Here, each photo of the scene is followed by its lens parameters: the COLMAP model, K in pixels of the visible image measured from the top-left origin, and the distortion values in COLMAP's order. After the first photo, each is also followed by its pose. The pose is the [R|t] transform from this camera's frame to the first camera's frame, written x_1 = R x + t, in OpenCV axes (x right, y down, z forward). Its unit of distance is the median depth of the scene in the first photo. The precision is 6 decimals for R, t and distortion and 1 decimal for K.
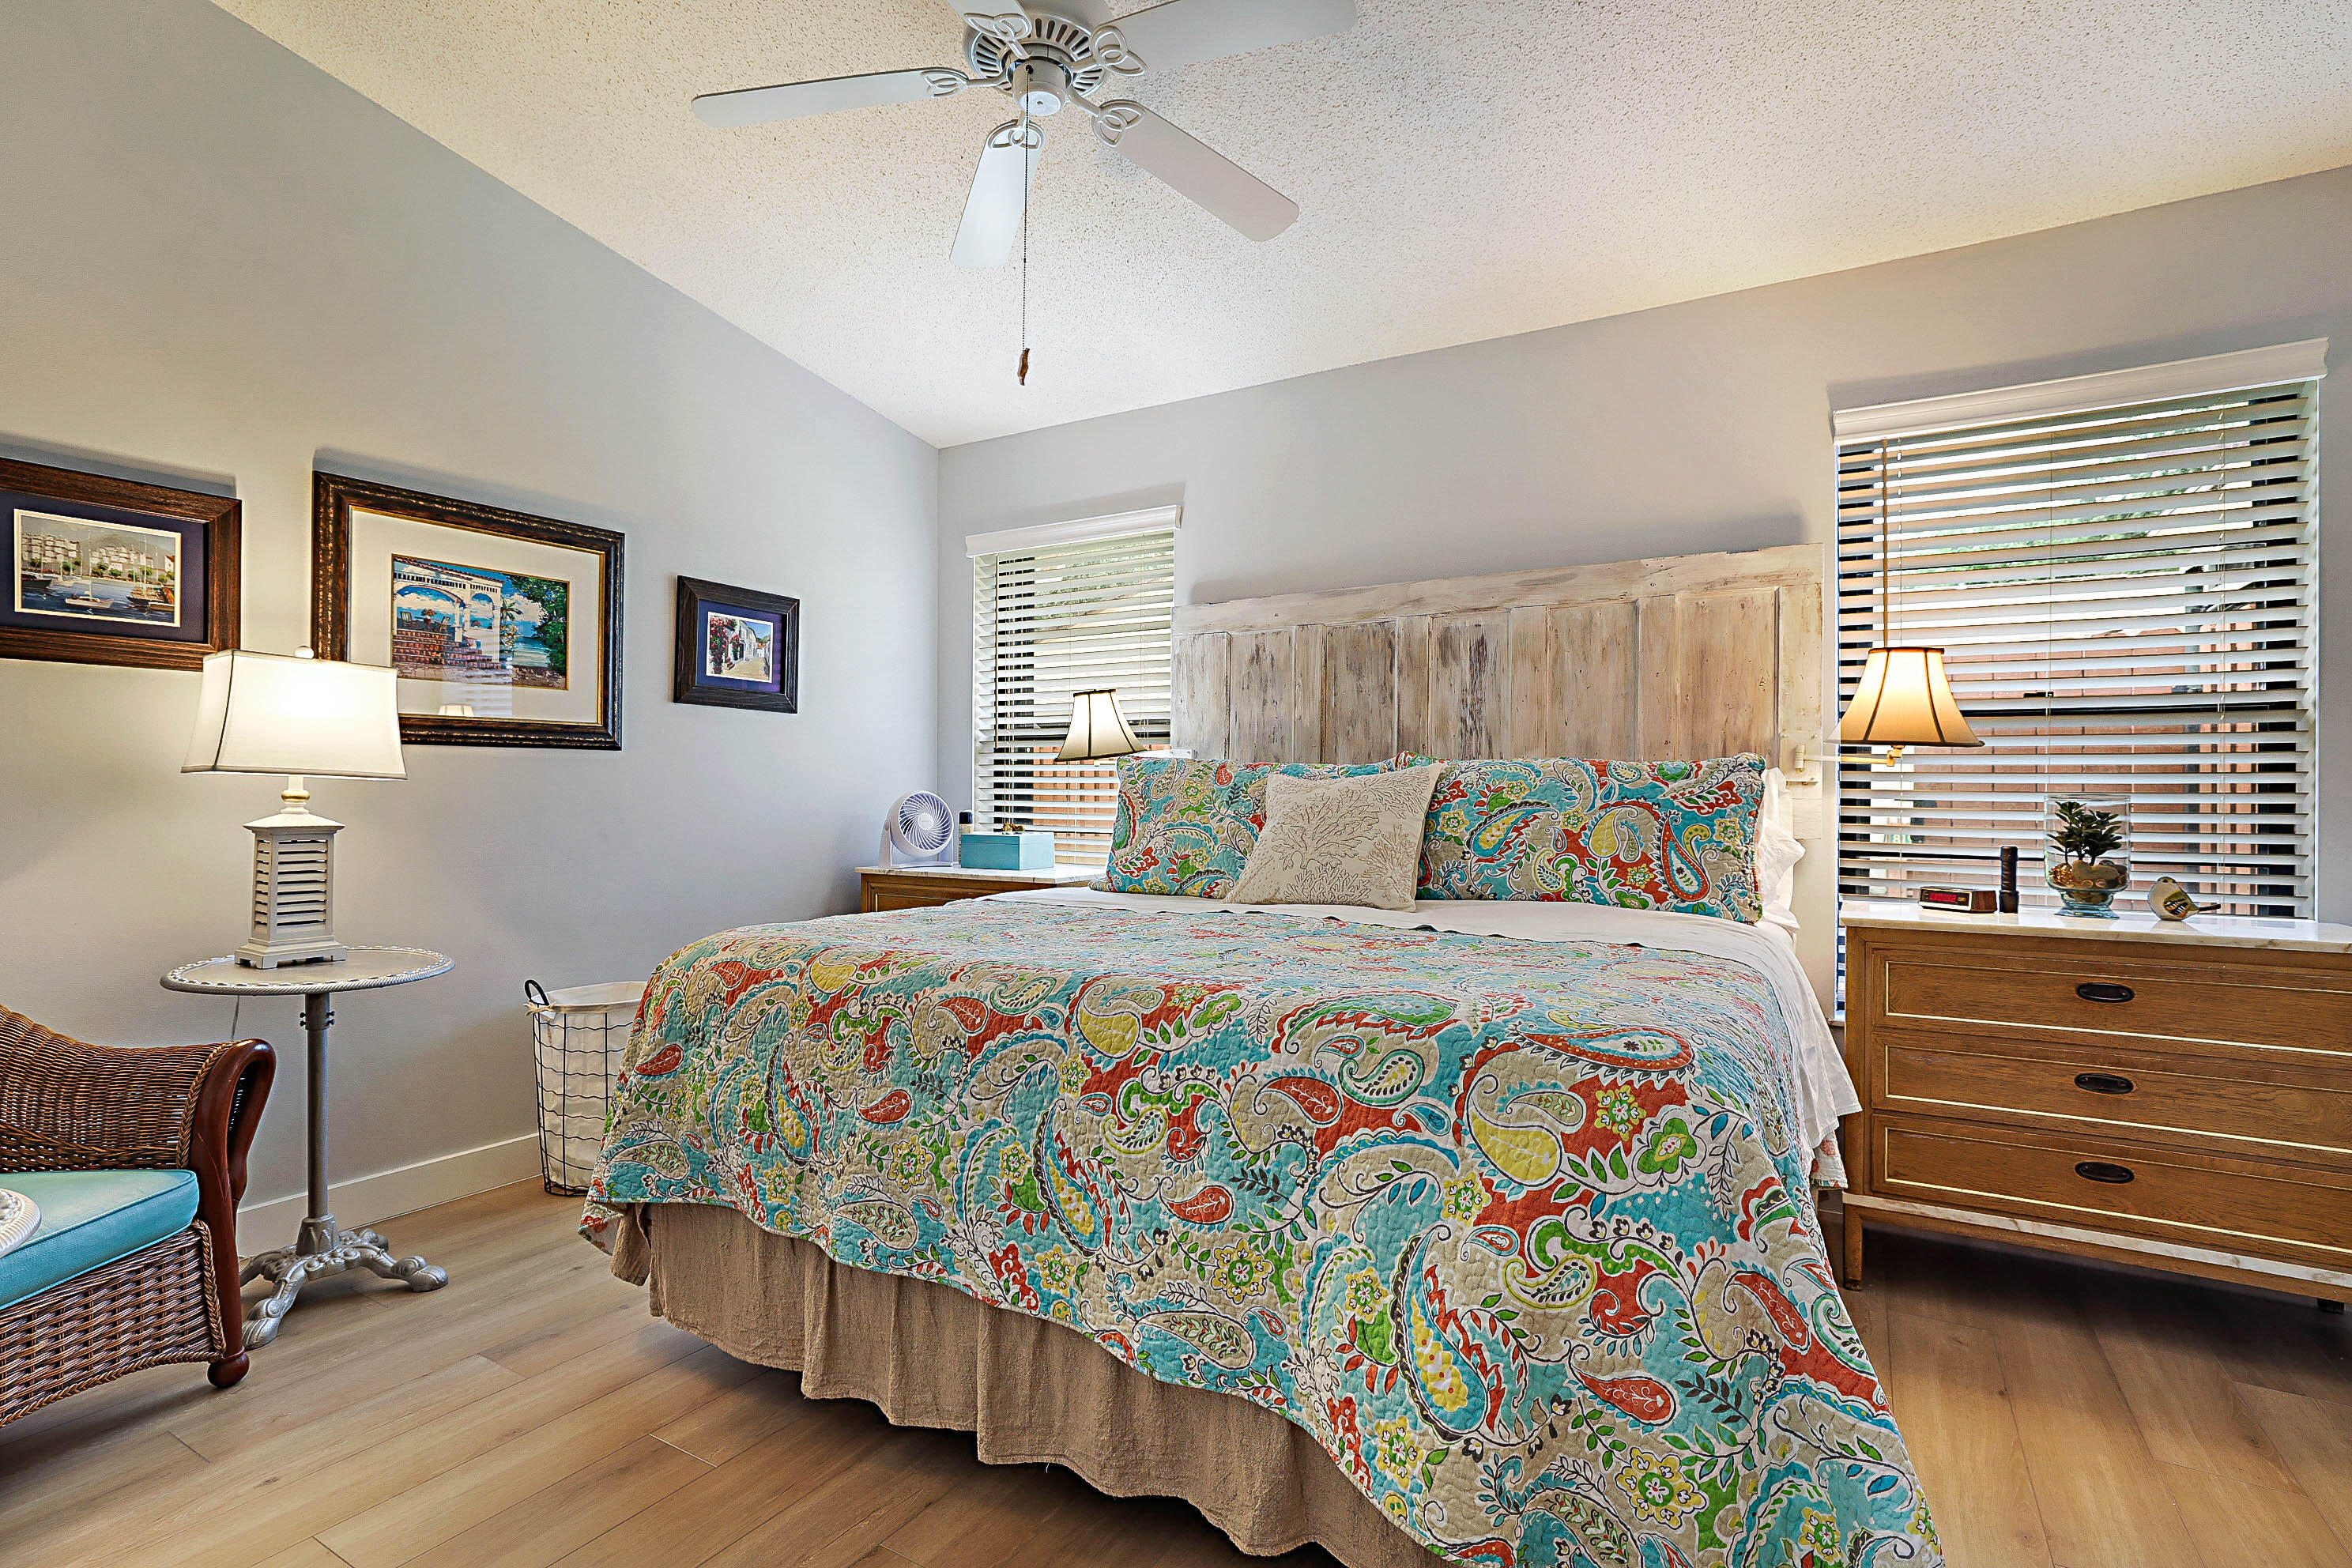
lens RADIAL K [[1122.2, 0, 1176.0], [0, 1122.2, 784.0], [0, 0, 1]] dist [-0.045346, 0.023864]
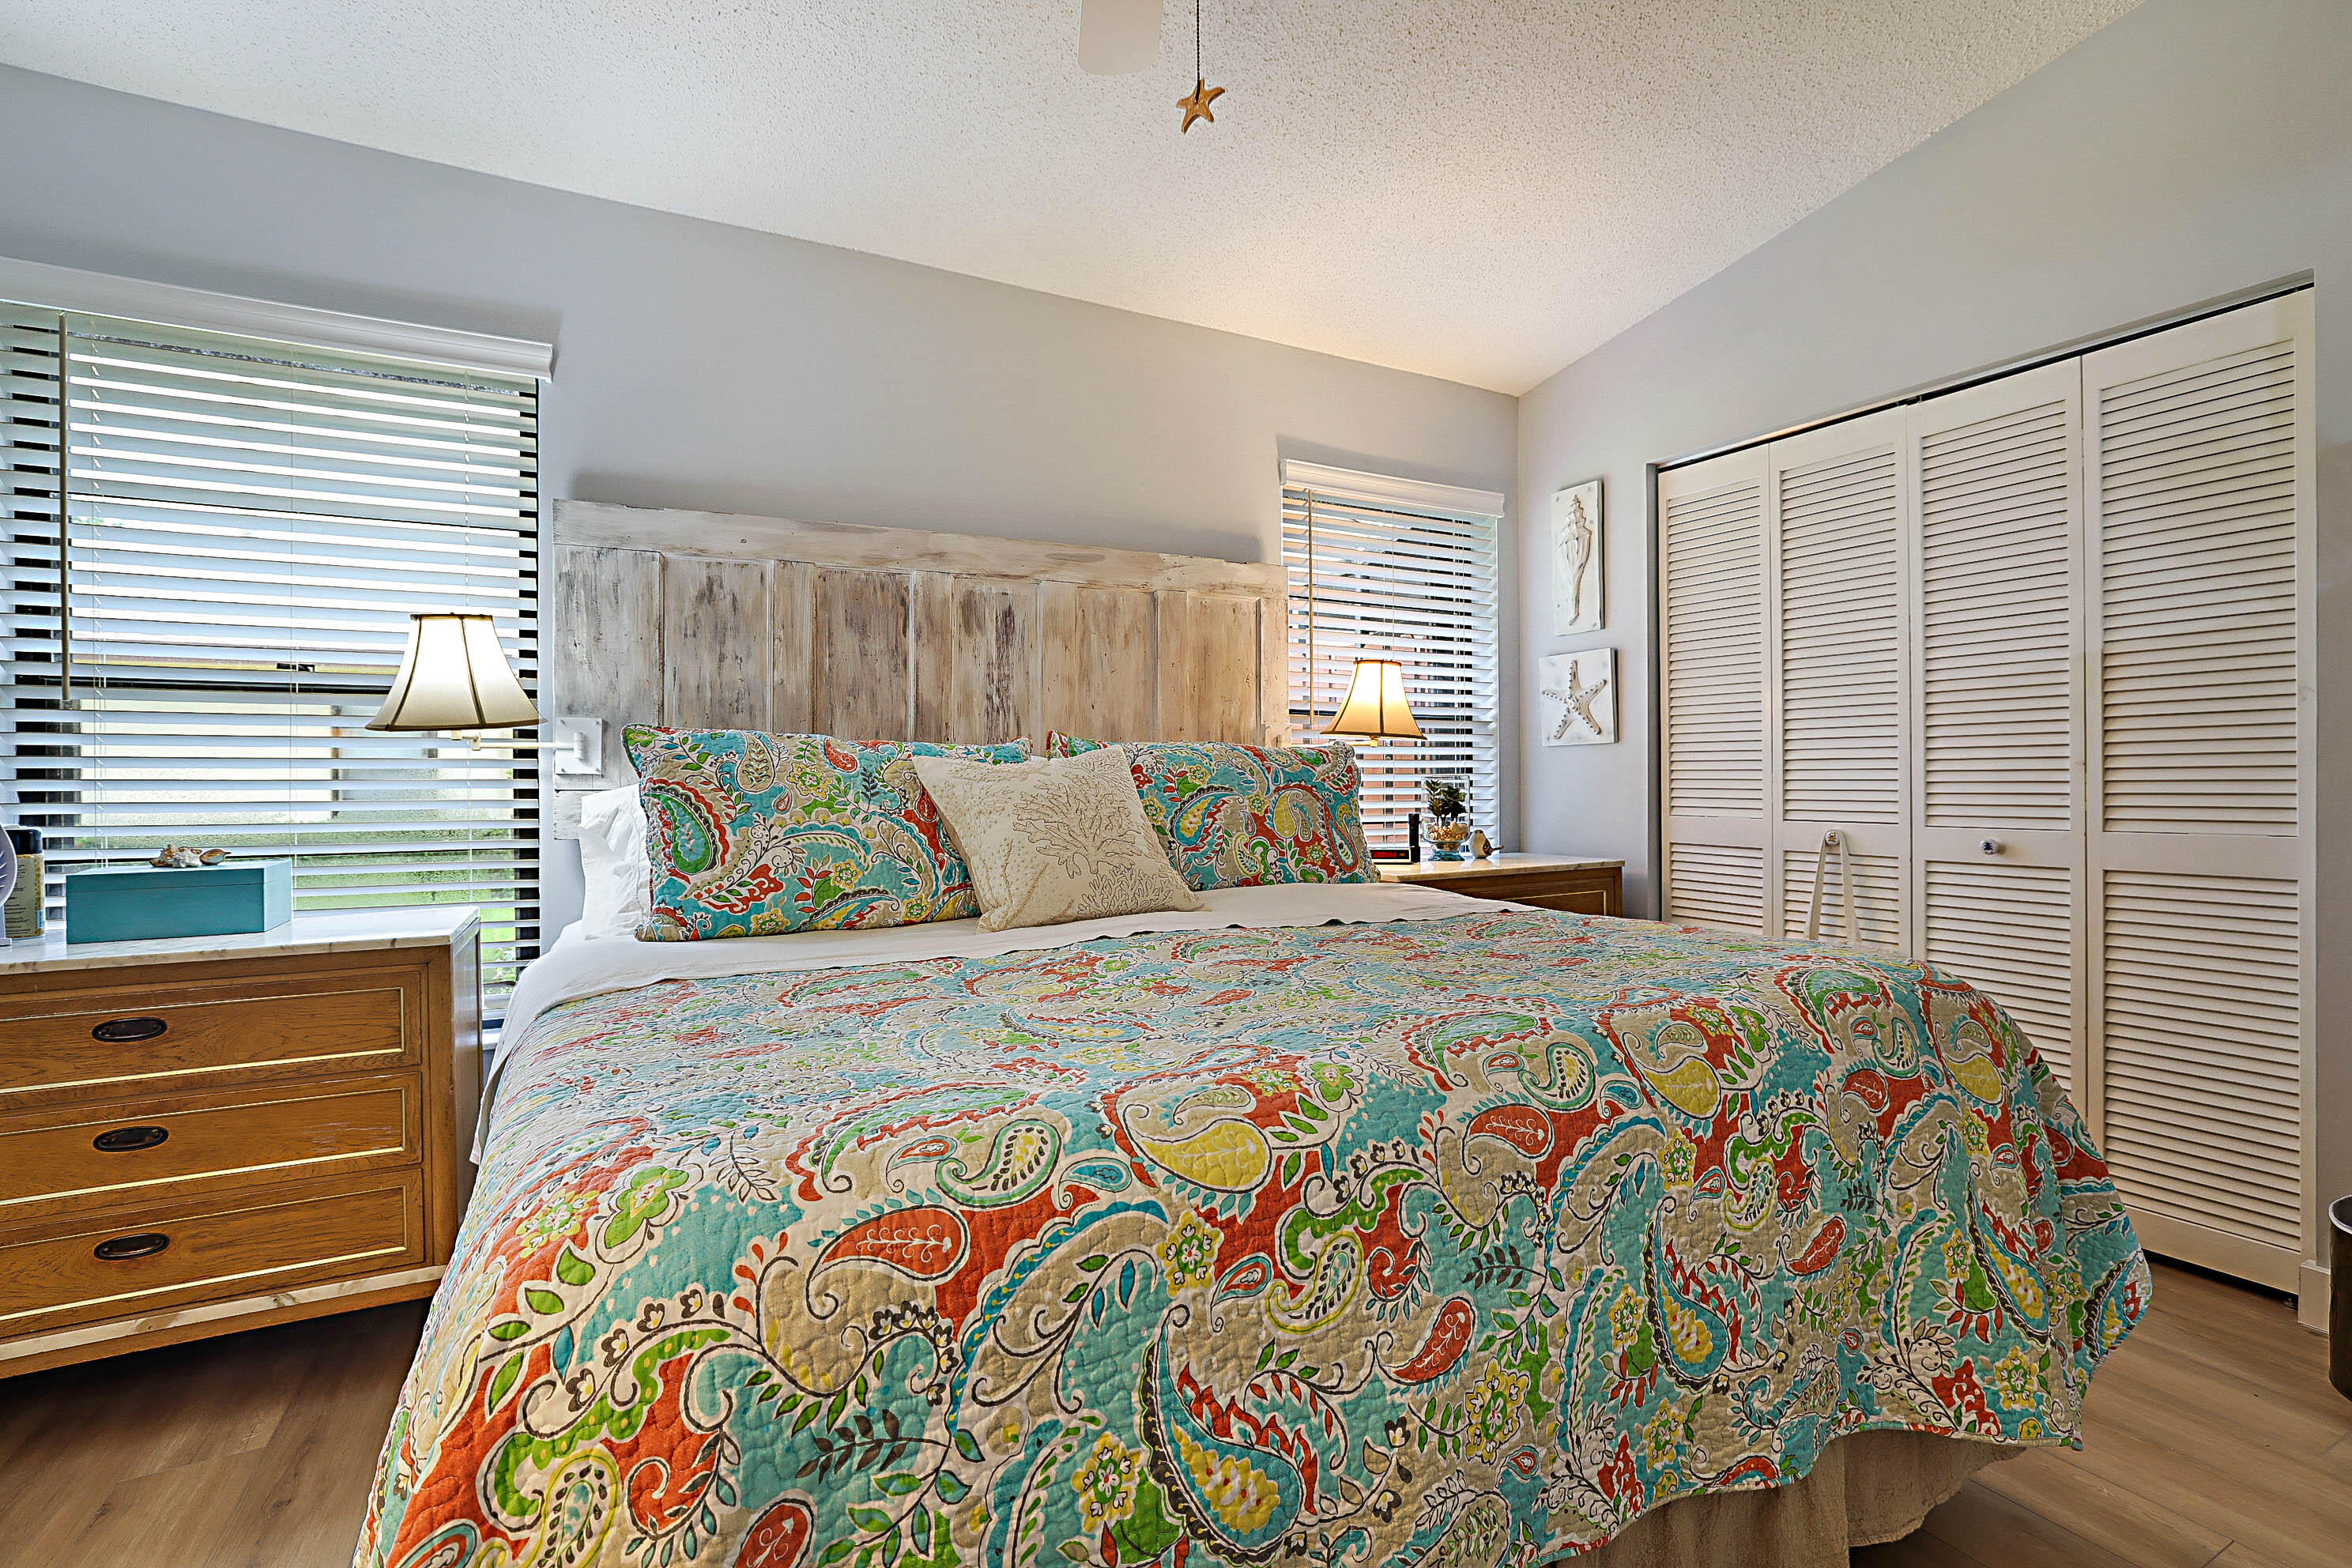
lens RADIAL K [[1078.2, 0, 1175.8], [0, 1078.2, 769.6], [0, 0, 1]] dist [-0.048512, 0.022272]
pose [[0.514487, -0.002236, 0.857495, -0.526449], [0.002257, 0.999997, 0.001253, -0.000084], [-0.857495, 0.001291, 0.514491, 0.559530]]
